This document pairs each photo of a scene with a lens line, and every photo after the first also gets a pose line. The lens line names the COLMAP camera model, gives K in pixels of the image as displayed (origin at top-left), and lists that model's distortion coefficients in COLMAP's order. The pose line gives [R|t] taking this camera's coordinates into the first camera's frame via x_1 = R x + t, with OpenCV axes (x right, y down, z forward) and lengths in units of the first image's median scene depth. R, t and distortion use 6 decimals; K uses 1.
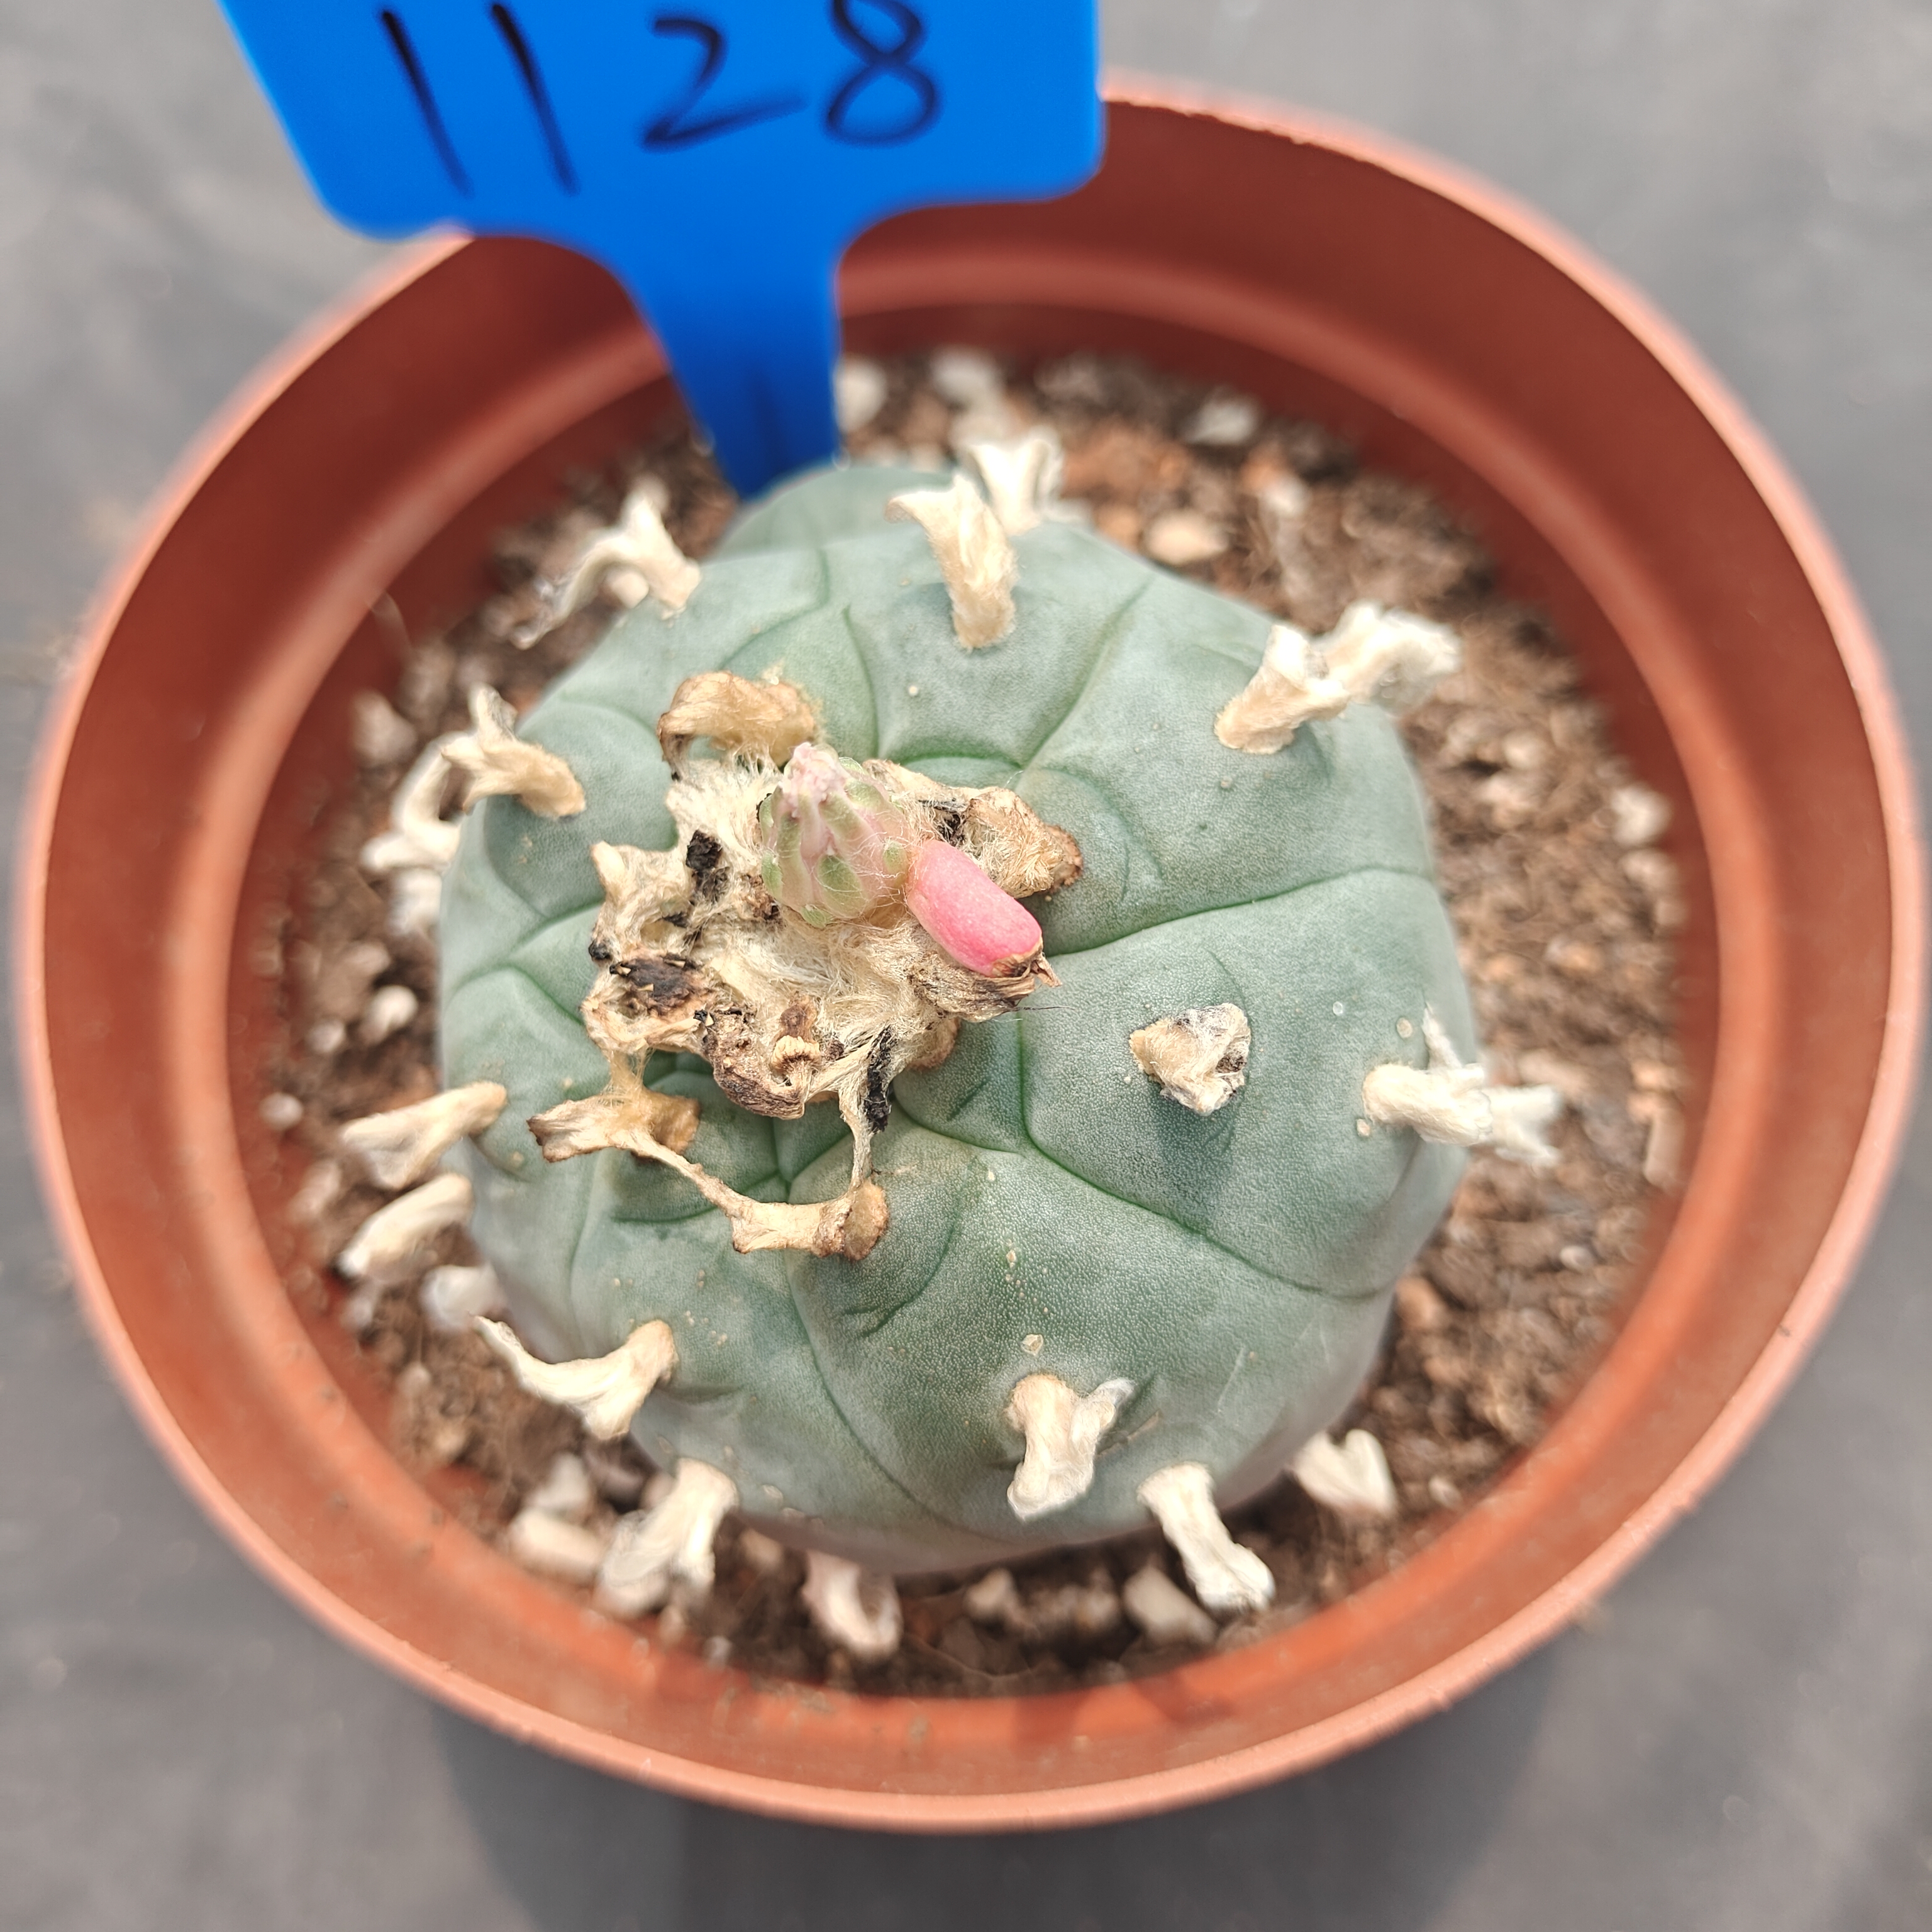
lens RADIAL K [[2024.1, 0, 966.0], [0, 2024.1, 966.0], [0, 0, 1]] dist [0.009643, -0.392391]
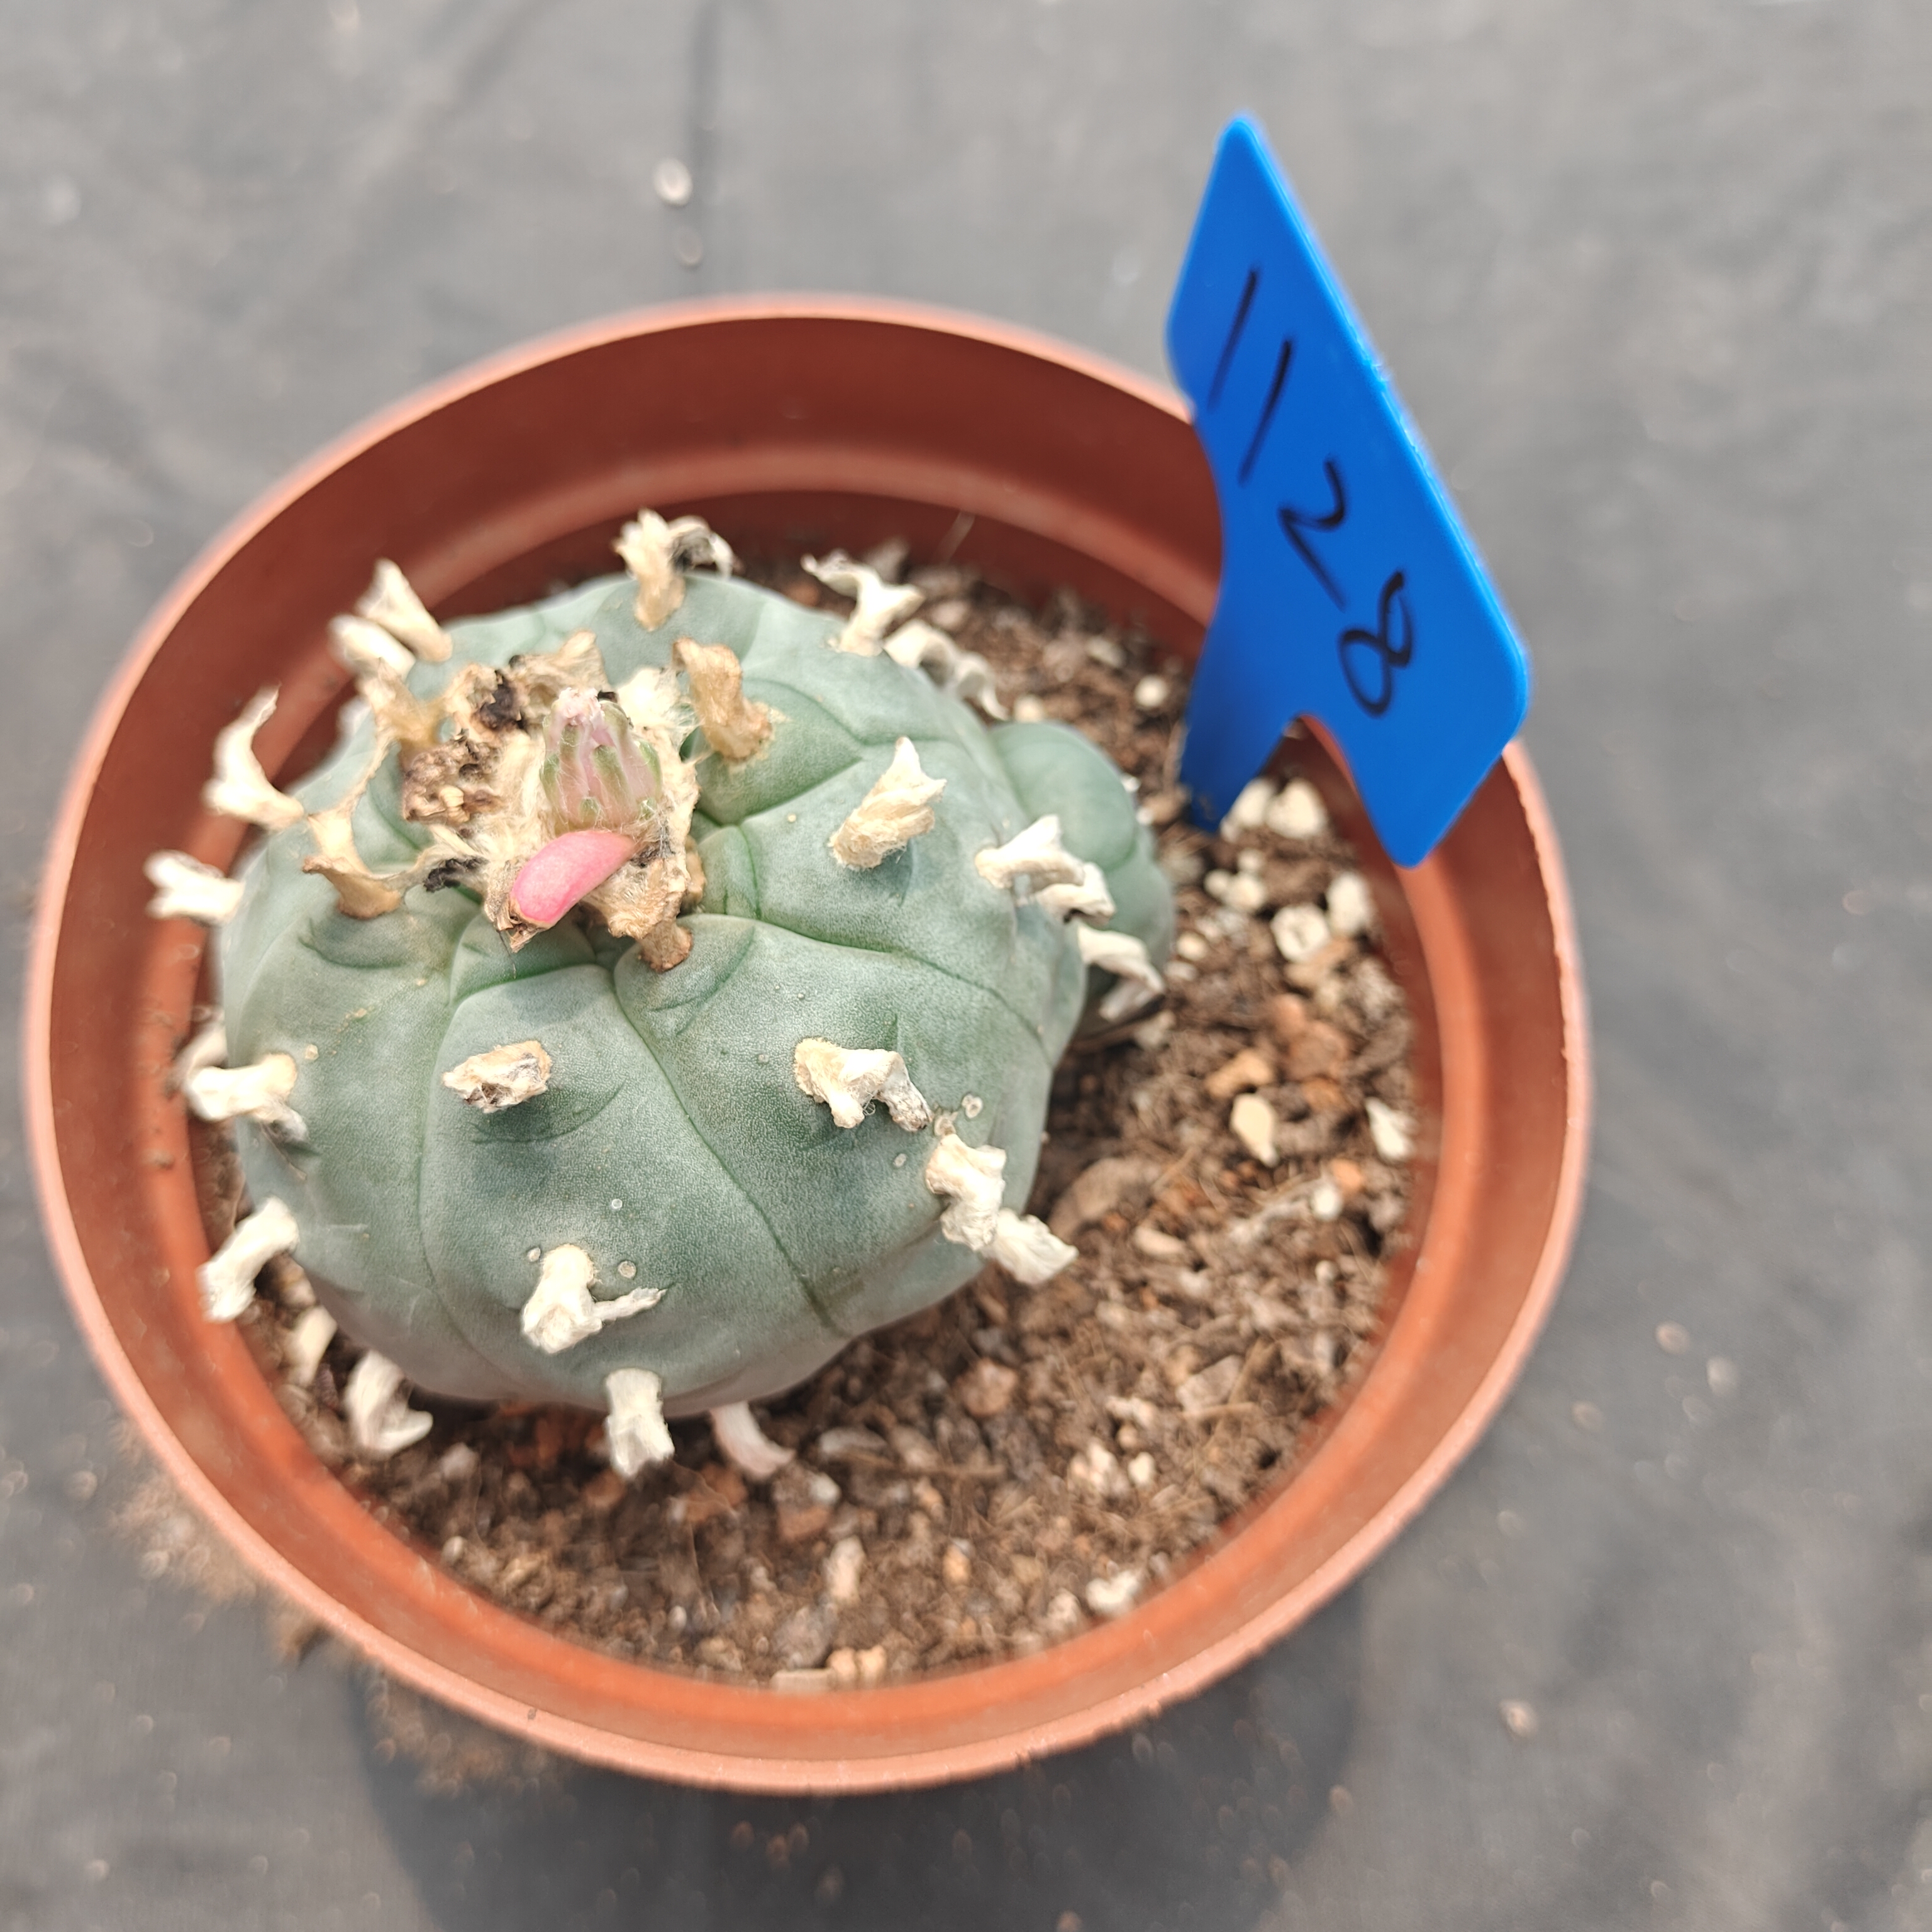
lens RADIAL K [[2024.1, 0, 966.0], [0, 2024.1, 966.0], [0, 0, 1]] dist [0.009643, -0.392391]
pose [[0.289314, 0.907586, -0.304277, 0.471221], [-0.922392, 0.349306, 0.164862, -0.412174], [0.255912, 0.232966, 0.938209, -0.122306]]
